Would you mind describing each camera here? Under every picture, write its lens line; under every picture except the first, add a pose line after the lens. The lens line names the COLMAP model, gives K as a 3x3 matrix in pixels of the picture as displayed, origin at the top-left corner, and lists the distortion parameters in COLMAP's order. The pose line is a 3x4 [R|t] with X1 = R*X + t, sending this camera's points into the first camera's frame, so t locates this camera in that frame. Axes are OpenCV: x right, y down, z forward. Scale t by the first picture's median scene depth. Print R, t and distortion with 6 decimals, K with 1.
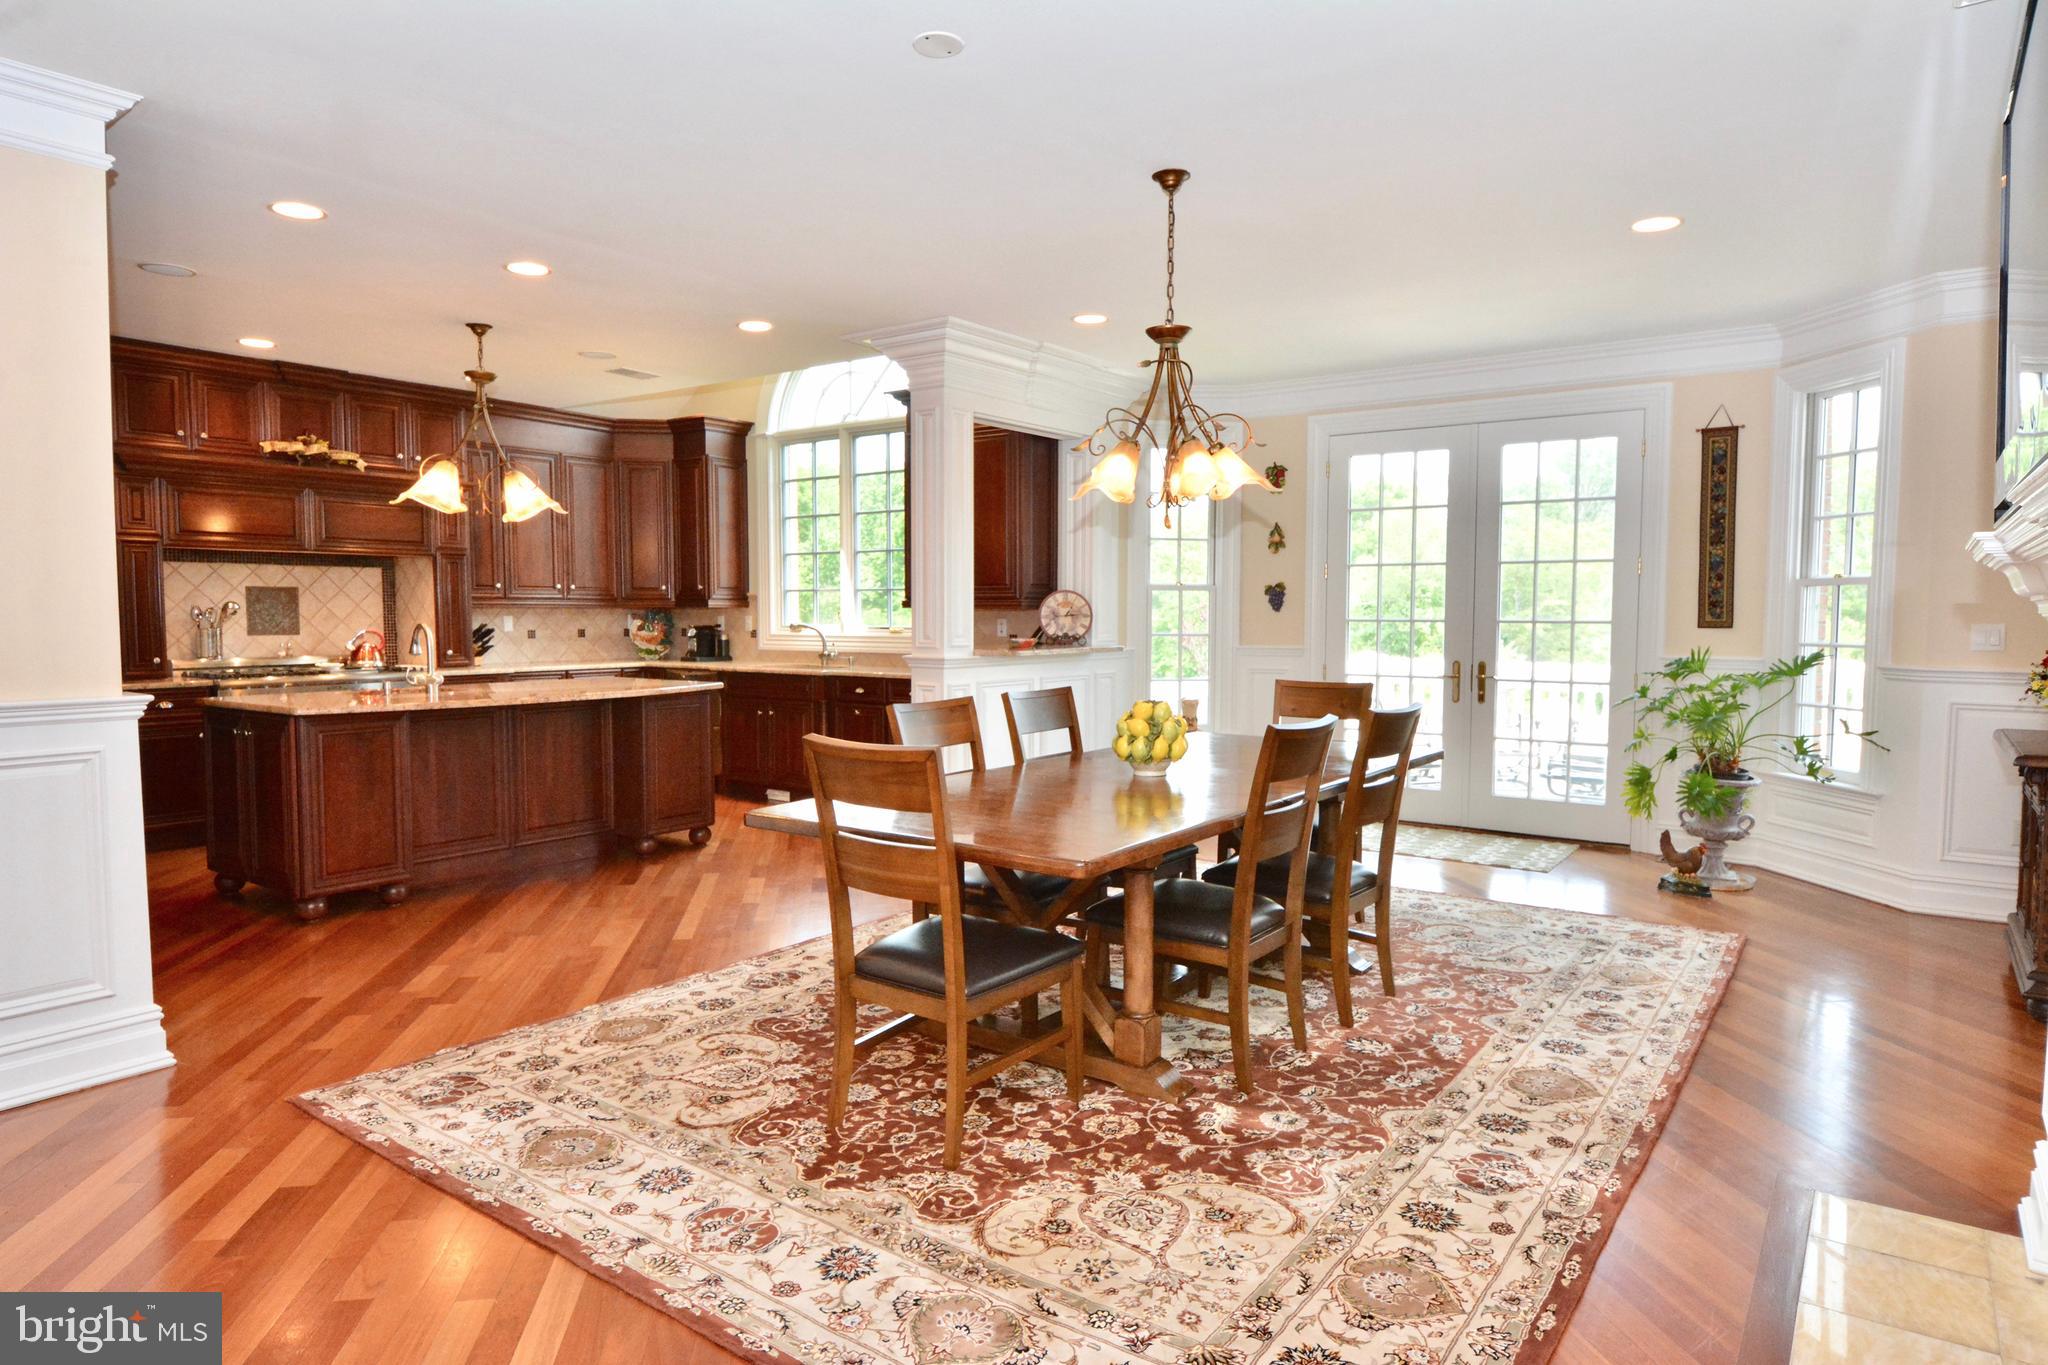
lens RADIAL K [[1195.9, 0, 1020.0], [0, 1195.9, 680.0], [0, 0, 1]] dist [-0.000548, -0.001063]
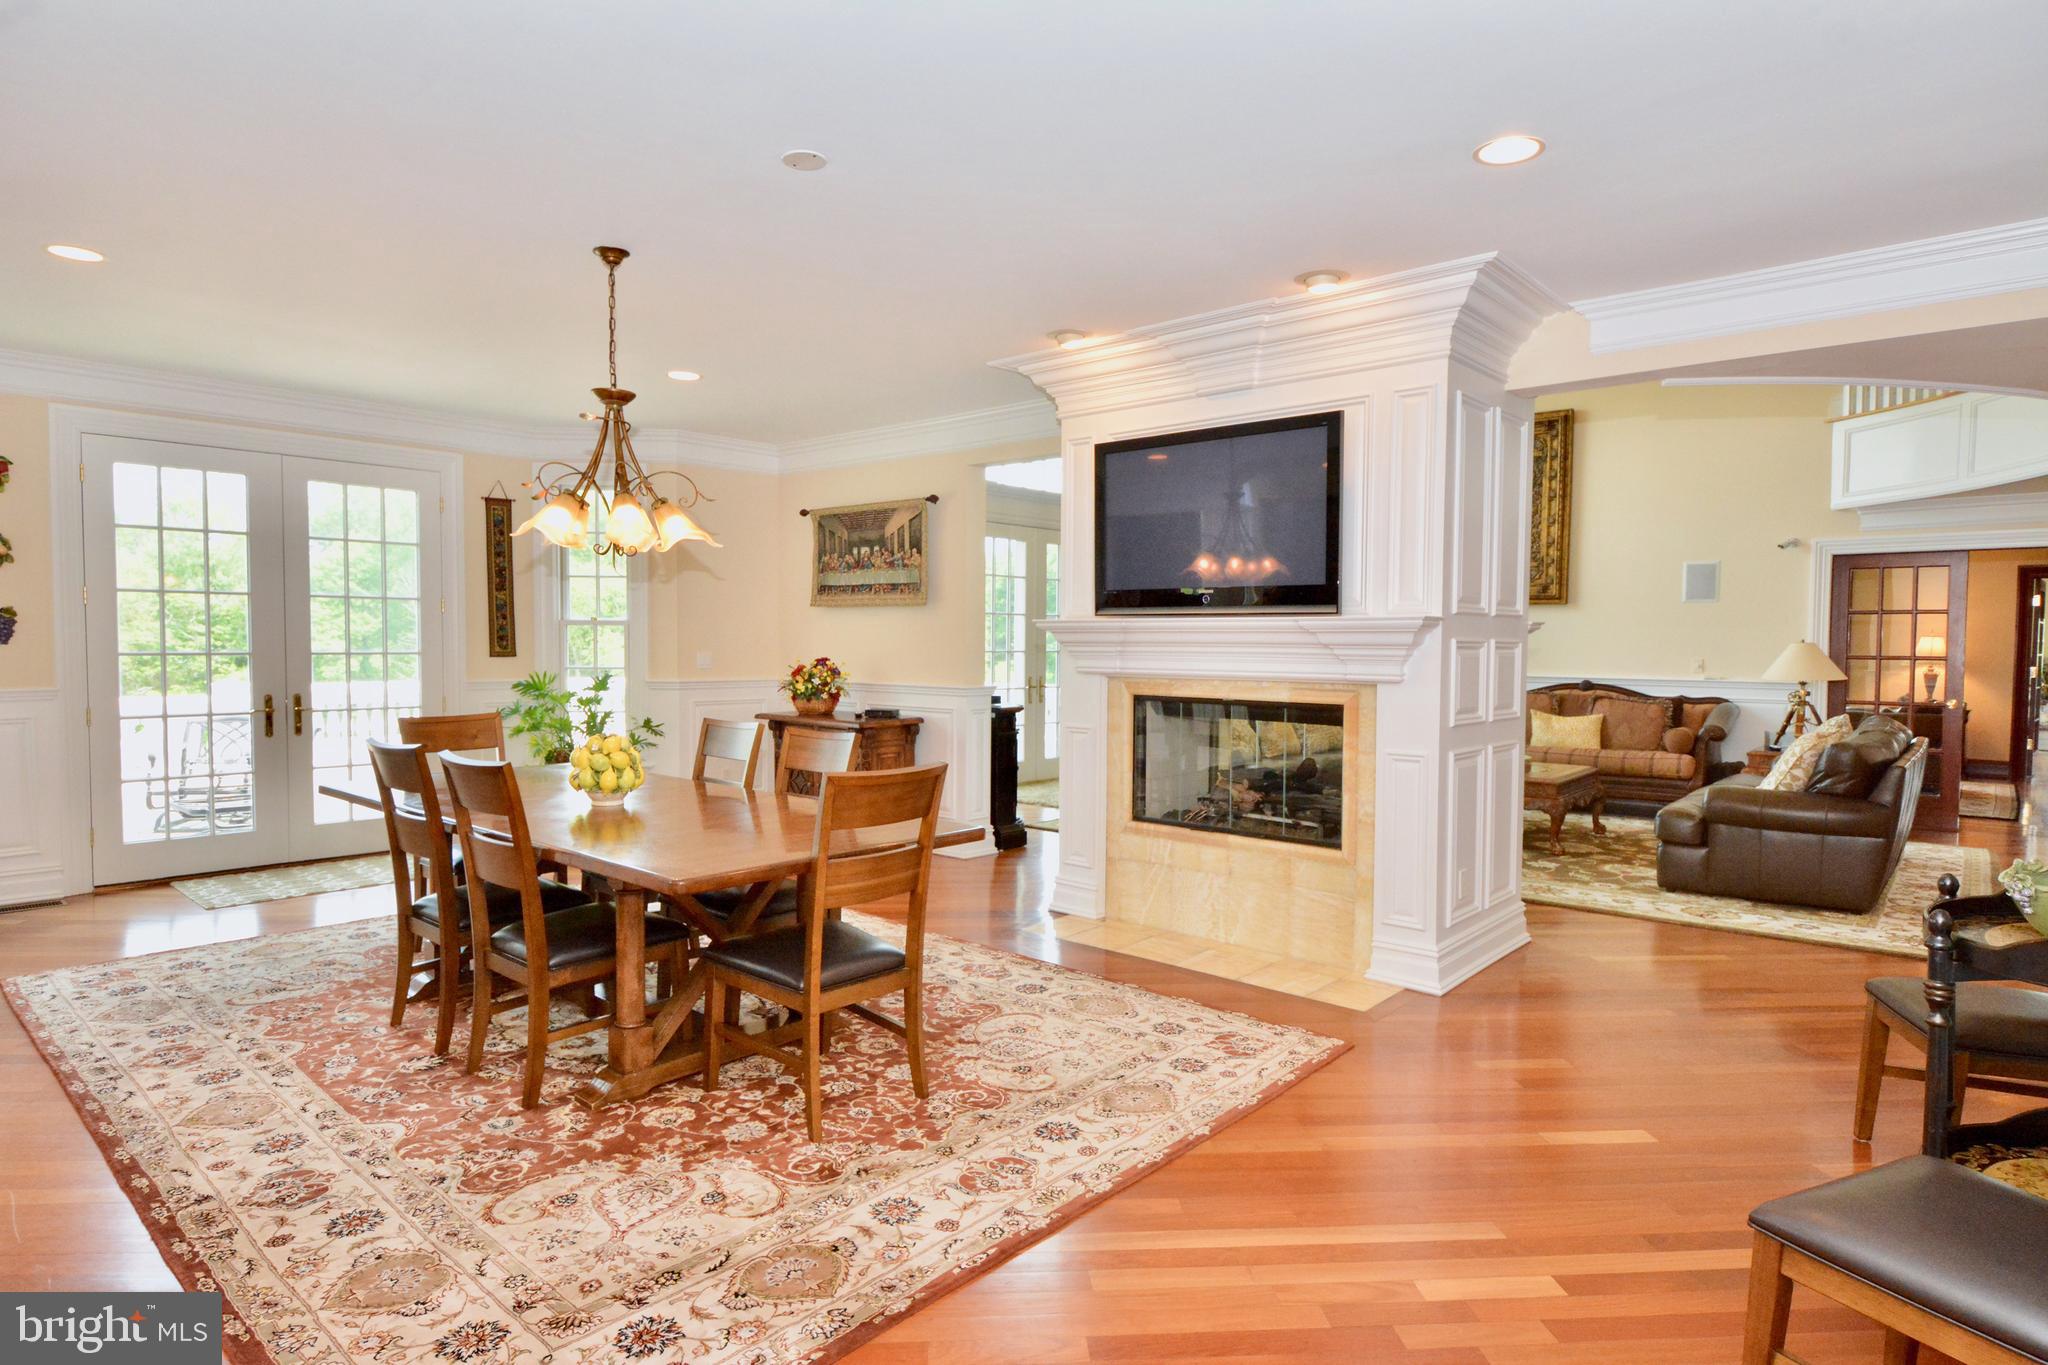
lens RADIAL K [[1115.8, 0, 1011.9], [0, 1115.8, 686.6], [0, 0, 1]] dist [0.001080, -0.001221]
pose [[0.109963, -0.044928, 0.992920, -0.856177], [0.053014, 0.997821, 0.039279, -0.047401], [-0.992521, 0.048320, 0.112105, 0.537784]]
